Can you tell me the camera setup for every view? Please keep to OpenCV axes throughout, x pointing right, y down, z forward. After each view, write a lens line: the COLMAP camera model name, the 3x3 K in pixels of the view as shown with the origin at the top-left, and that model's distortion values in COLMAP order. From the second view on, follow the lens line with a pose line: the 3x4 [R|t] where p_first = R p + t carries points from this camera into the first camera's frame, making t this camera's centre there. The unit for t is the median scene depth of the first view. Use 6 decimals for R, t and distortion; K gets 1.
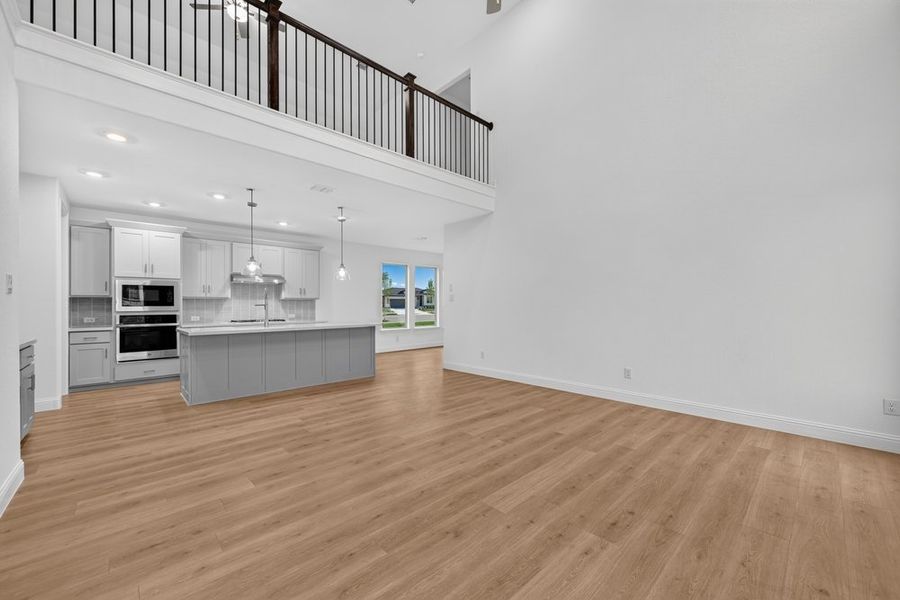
lens RADIAL K [[357.2, 0, 450.9], [0, 357.2, 306.4], [0, 0, 1]] dist [0.000138, -0.000077]
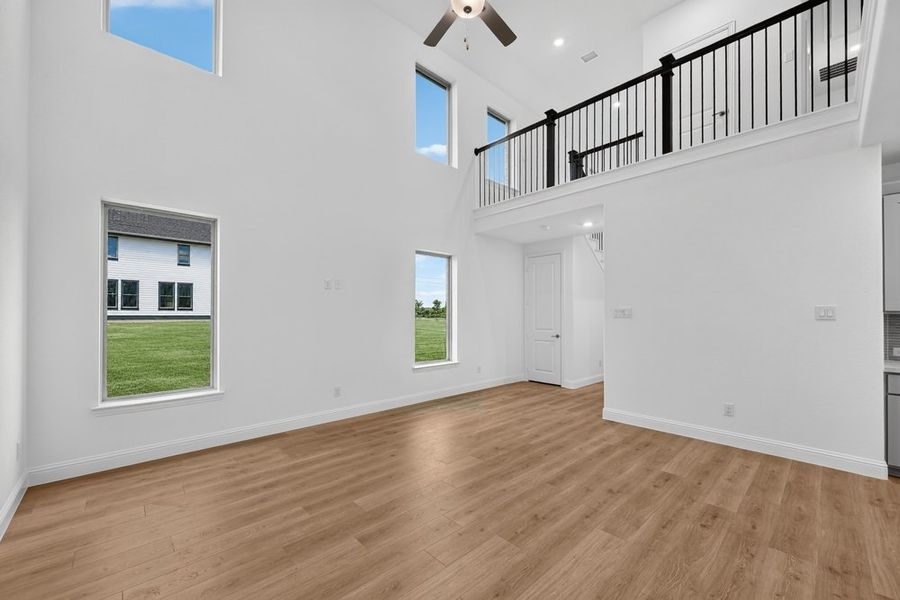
lens RADIAL K [[352.9, 0, 453.7], [0, 352.9, 312.0], [0, 0, 1]] dist [0.000629, 0.000136]
pose [[-0.999989, 0.004497, -0.000888, 0.145437], [0.004502, 0.999972, -0.005901, -0.044298], [0.000861, -0.005905, -0.999982, 1.696081]]
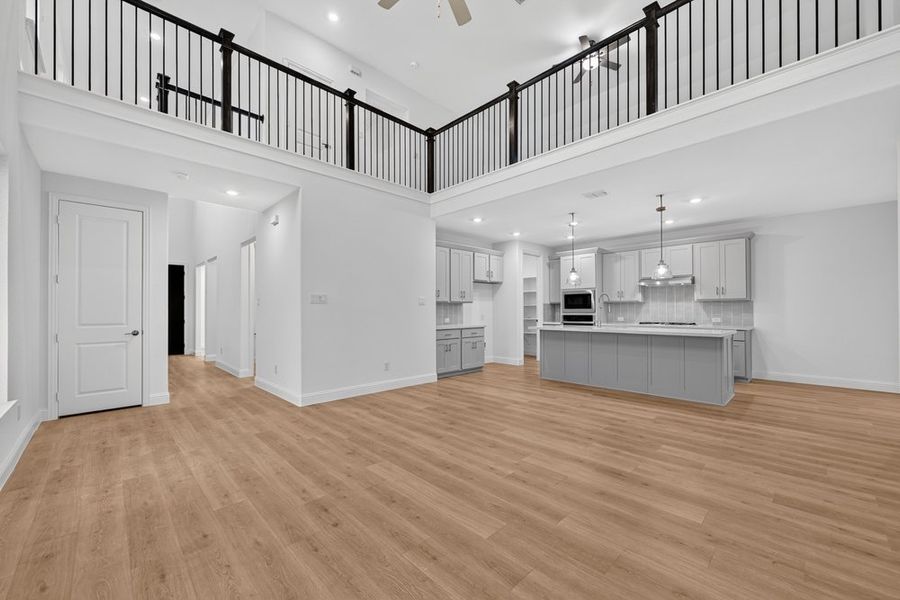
lens RADIAL K [[357.2, 0, 450.9], [0, 357.2, 306.4], [0, 0, 1]] dist [0.000138, -0.000077]
pose [[0.012703, -0.005403, -0.999905, 0.958637], [0.001192, 0.999985, -0.005388, -0.005856], [0.999919, -0.001123, 0.012709, 0.841840]]
